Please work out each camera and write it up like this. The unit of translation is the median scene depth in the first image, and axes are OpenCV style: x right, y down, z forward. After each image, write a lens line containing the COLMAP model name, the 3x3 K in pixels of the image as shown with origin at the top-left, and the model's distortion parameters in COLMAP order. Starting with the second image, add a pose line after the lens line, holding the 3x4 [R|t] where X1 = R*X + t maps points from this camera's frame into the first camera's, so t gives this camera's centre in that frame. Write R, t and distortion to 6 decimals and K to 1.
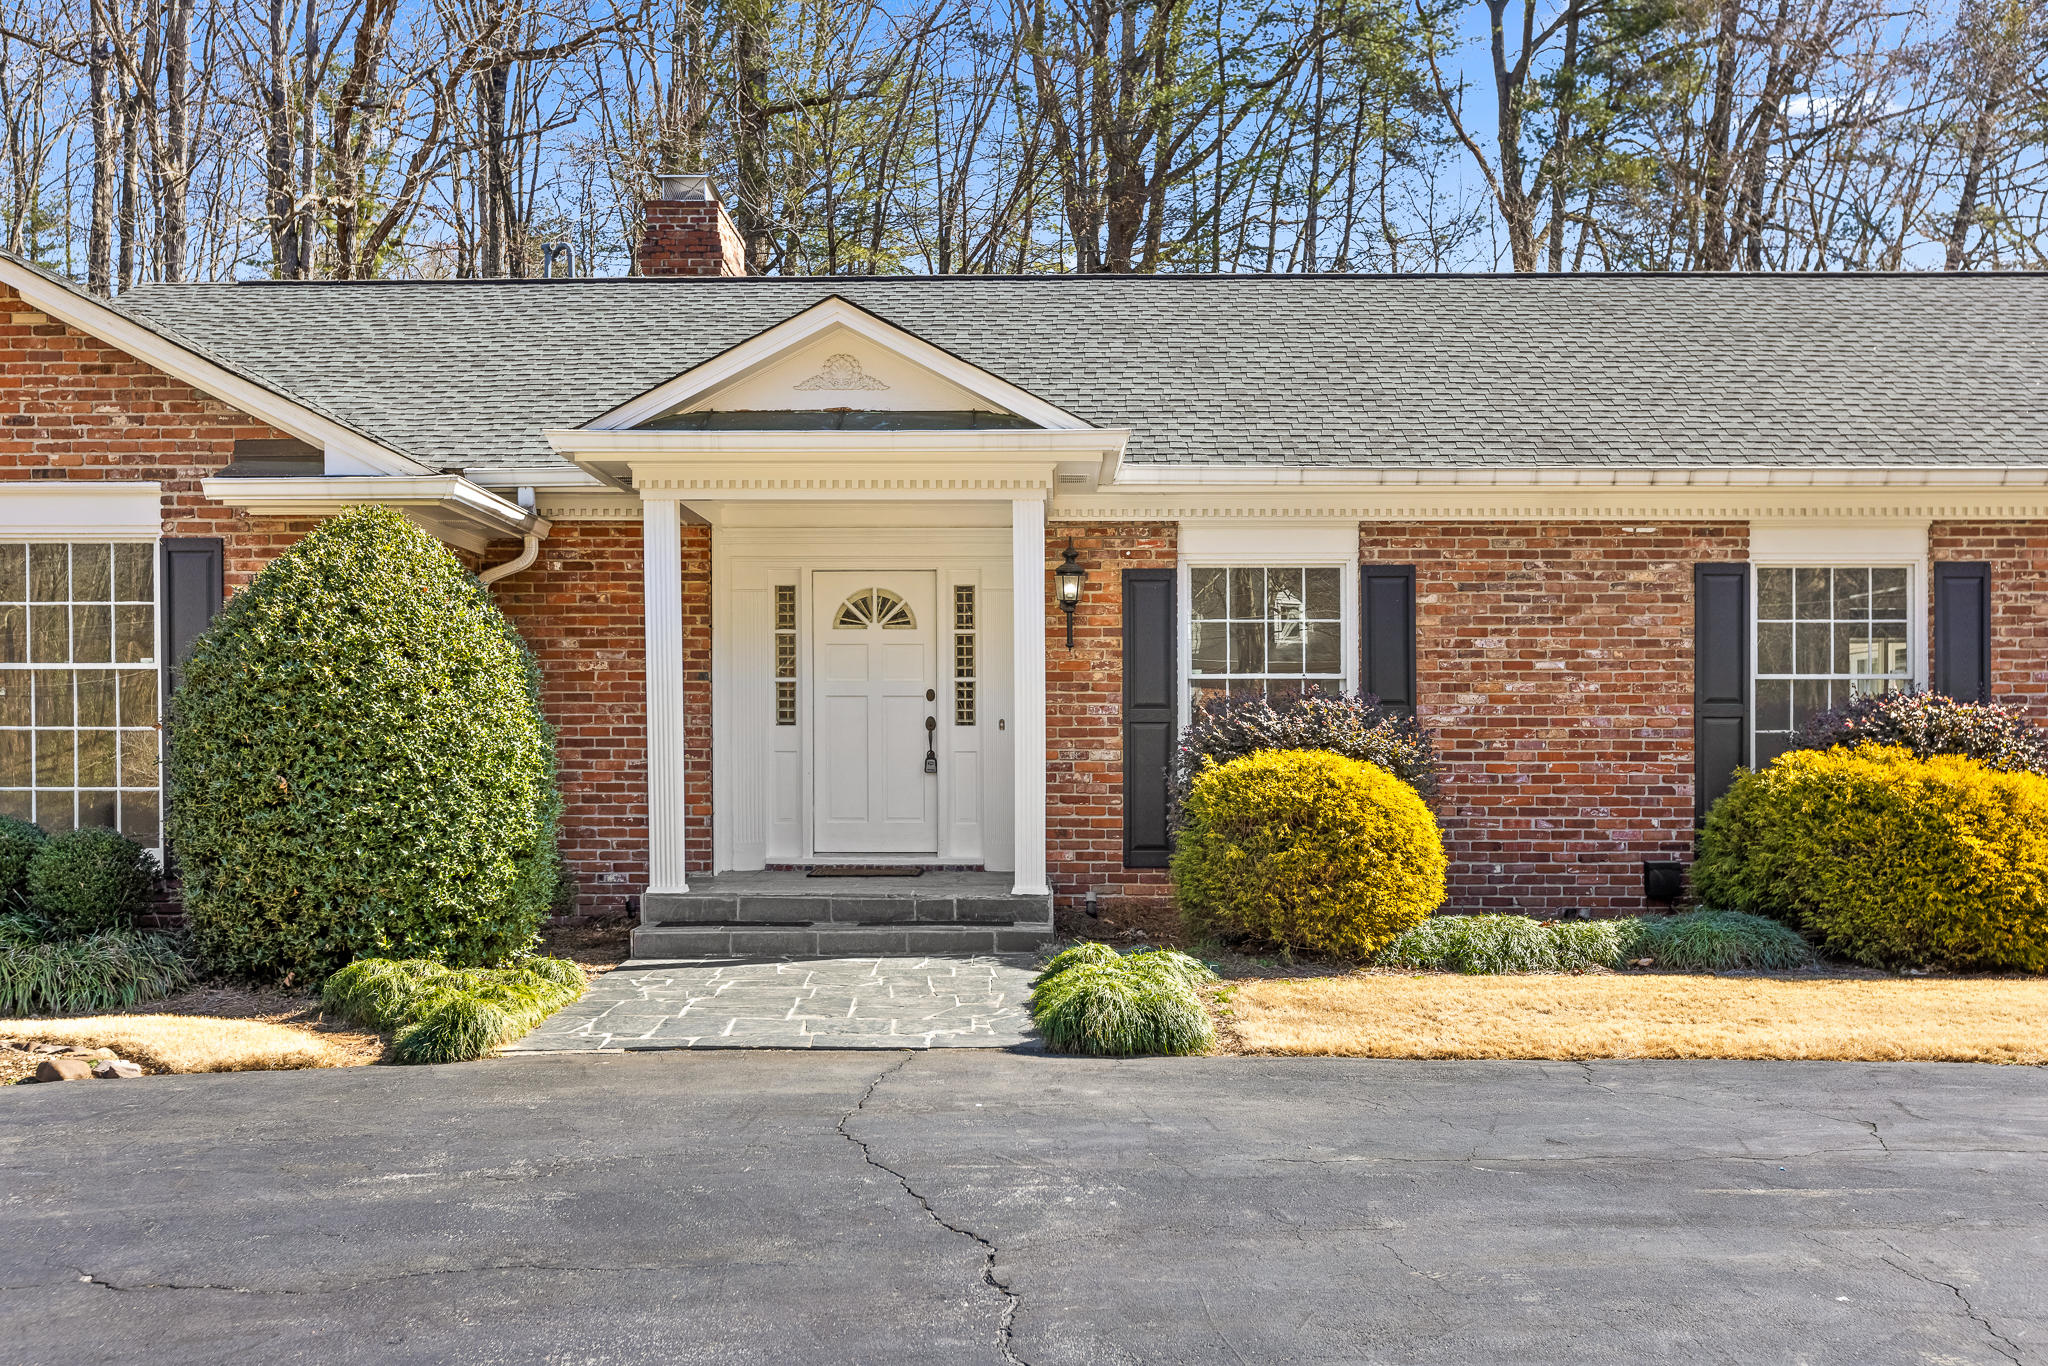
lens RADIAL K [[2004.1, 0, 1015.0], [0, 2004.1, 696.7], [0, 0, 1]] dist [-0.015183, 0.000000]
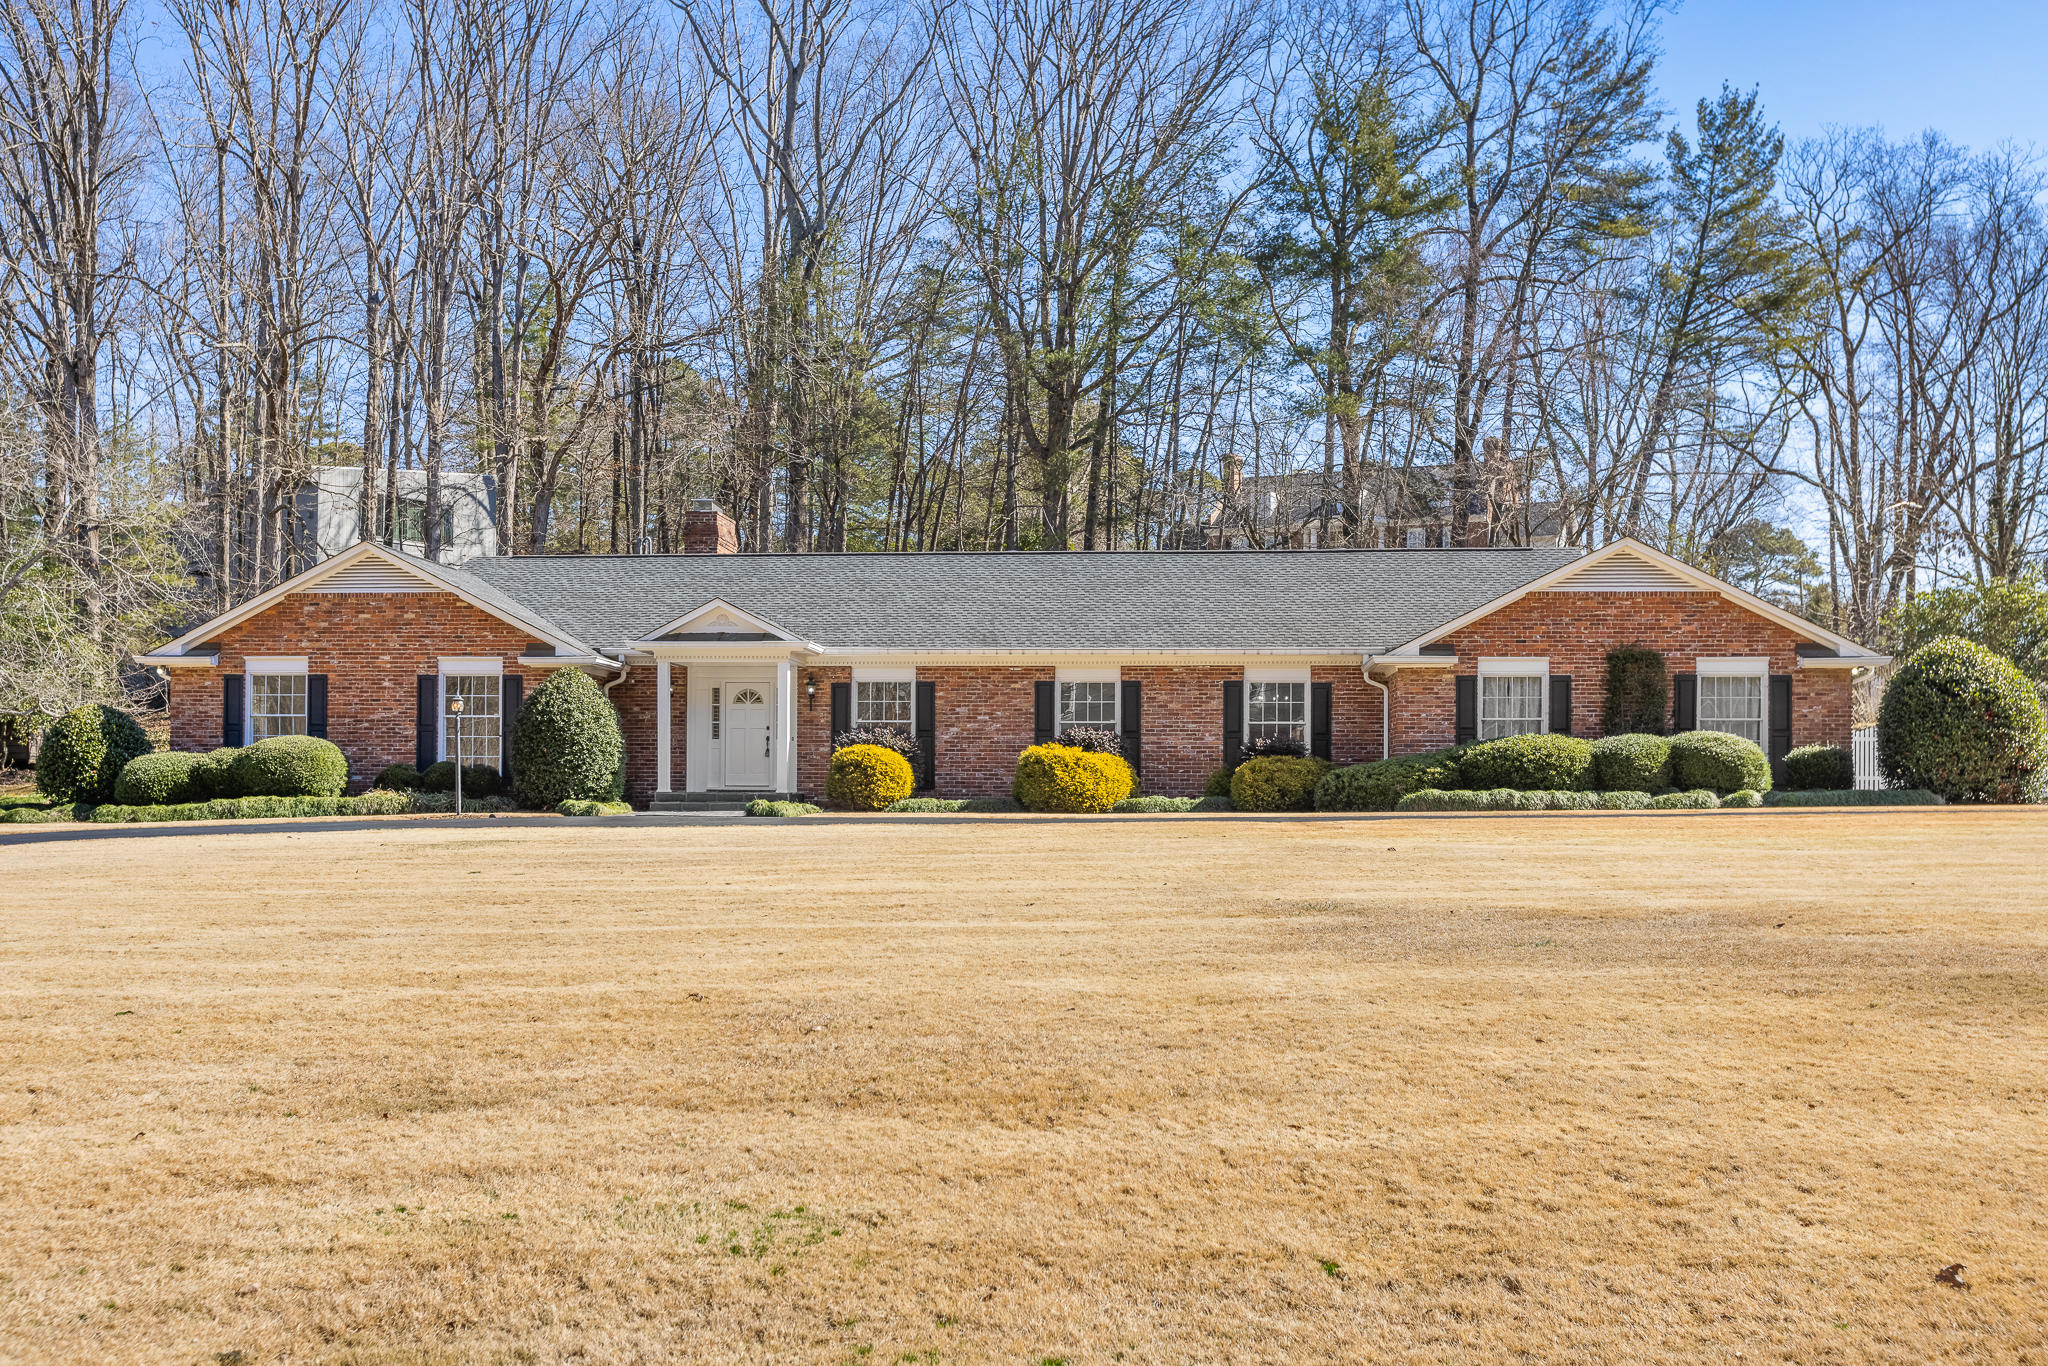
lens RADIAL K [[2004.1, 0, 1033.2], [0, 2004.1, 669.3], [0, 0, 1]] dist [-0.015183, 0.000000]
pose [[0.997710, 0.001098, -0.067626, 0.561903], [-0.003898, 0.999139, -0.041294, 0.033911], [0.067522, 0.041463, 0.996856, -1.899769]]
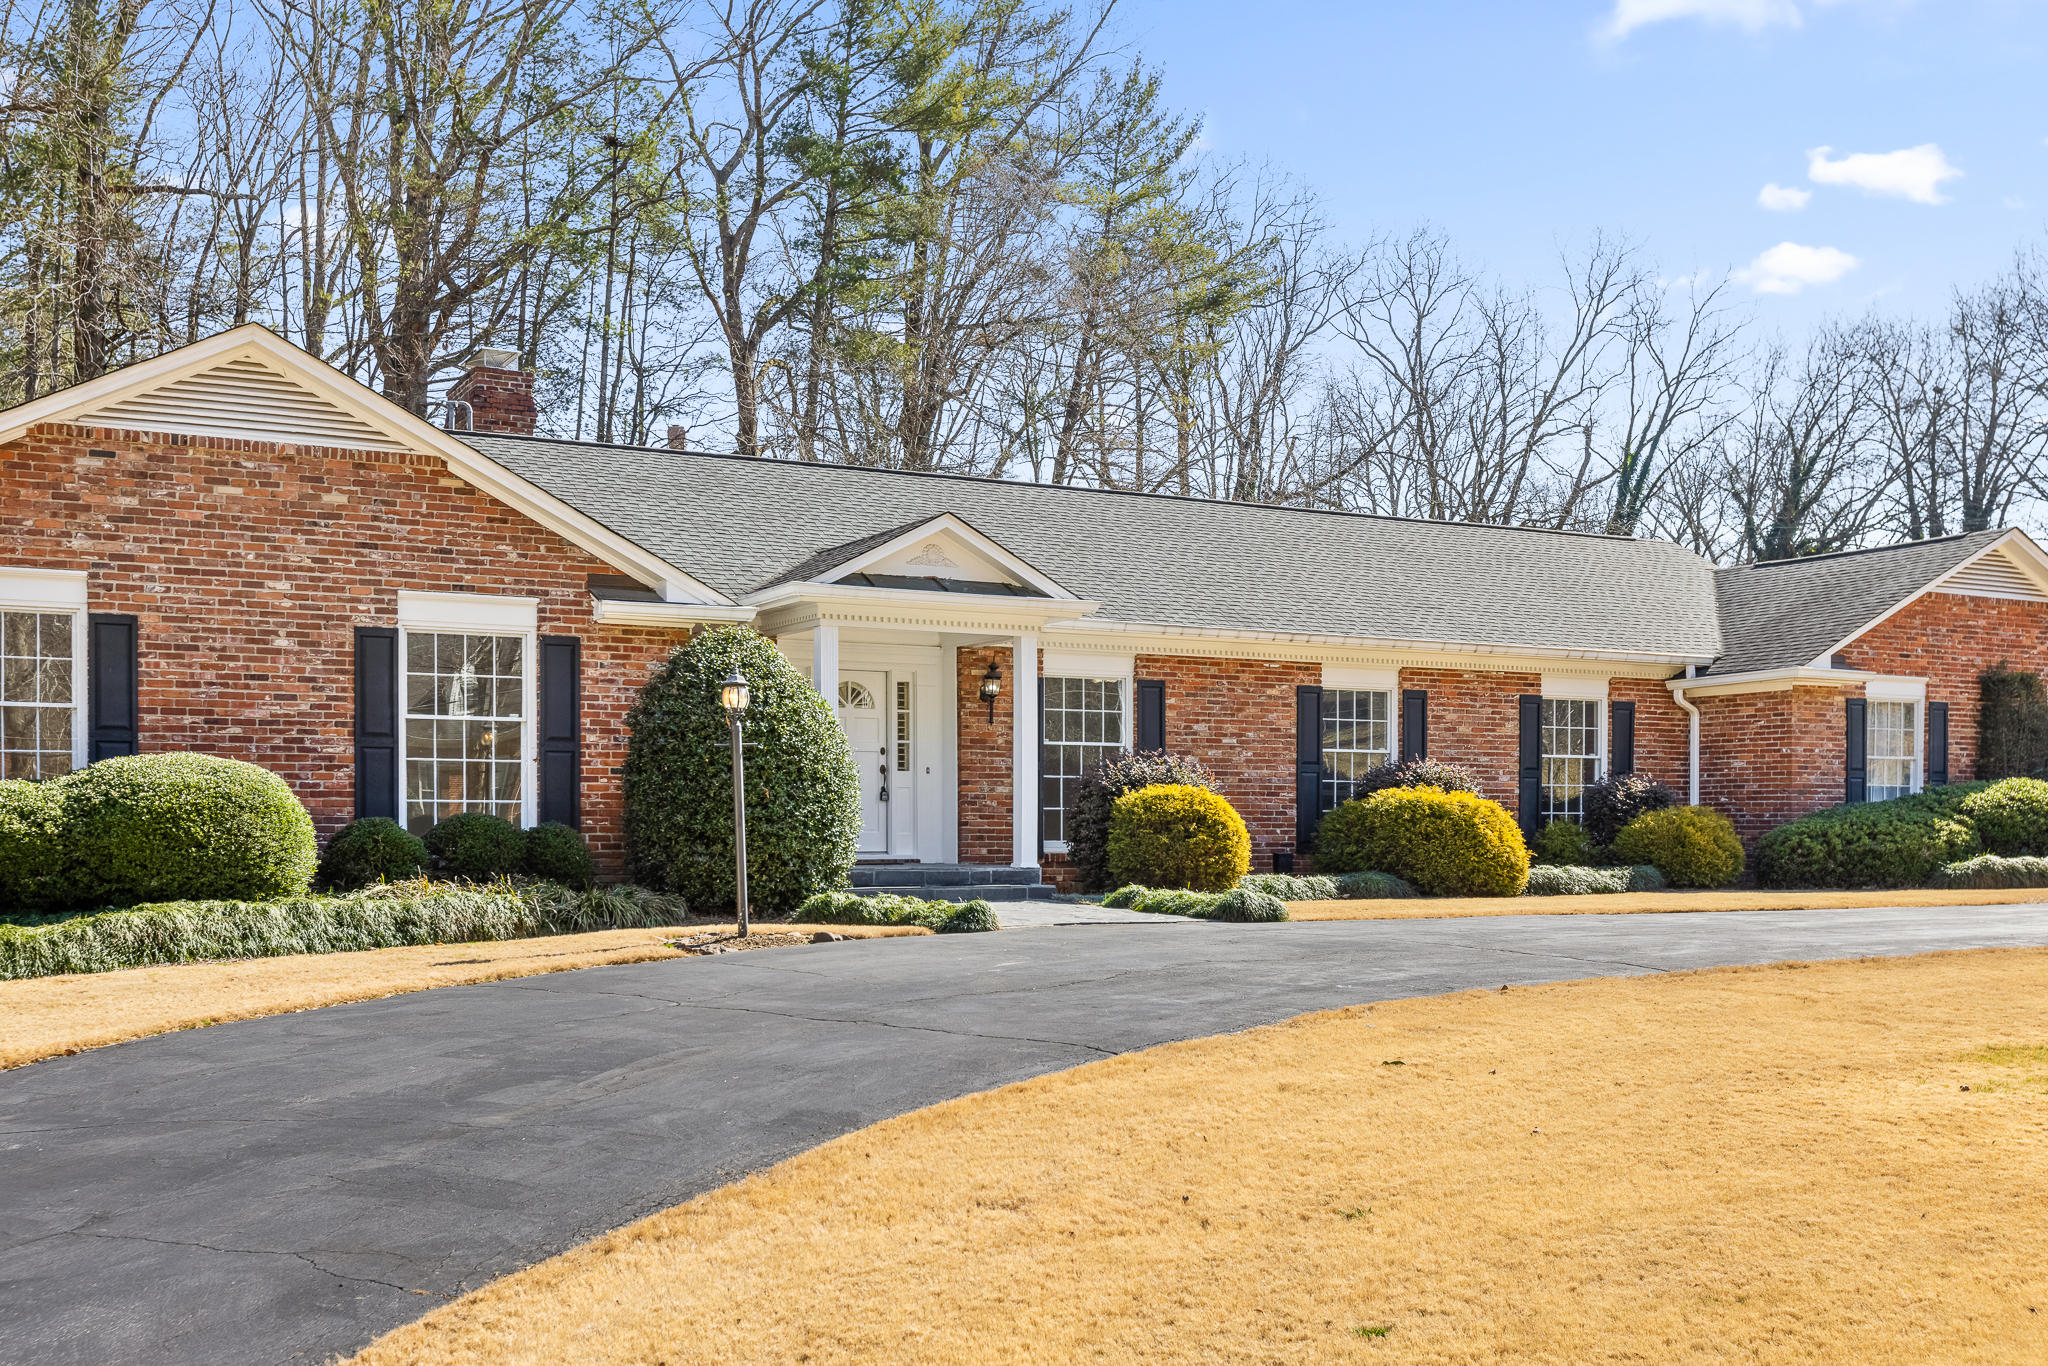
lens RADIAL K [[2004.1, 0, 1037.2], [0, 2004.1, 703.8], [0, 0, 1]] dist [-0.015183, 0.000000]
pose [[0.870355, 0.031836, 0.491394, -0.789521], [-0.013290, 0.999063, -0.041187, 0.027968], [-0.492245, 0.029317, 0.869963, -0.469468]]
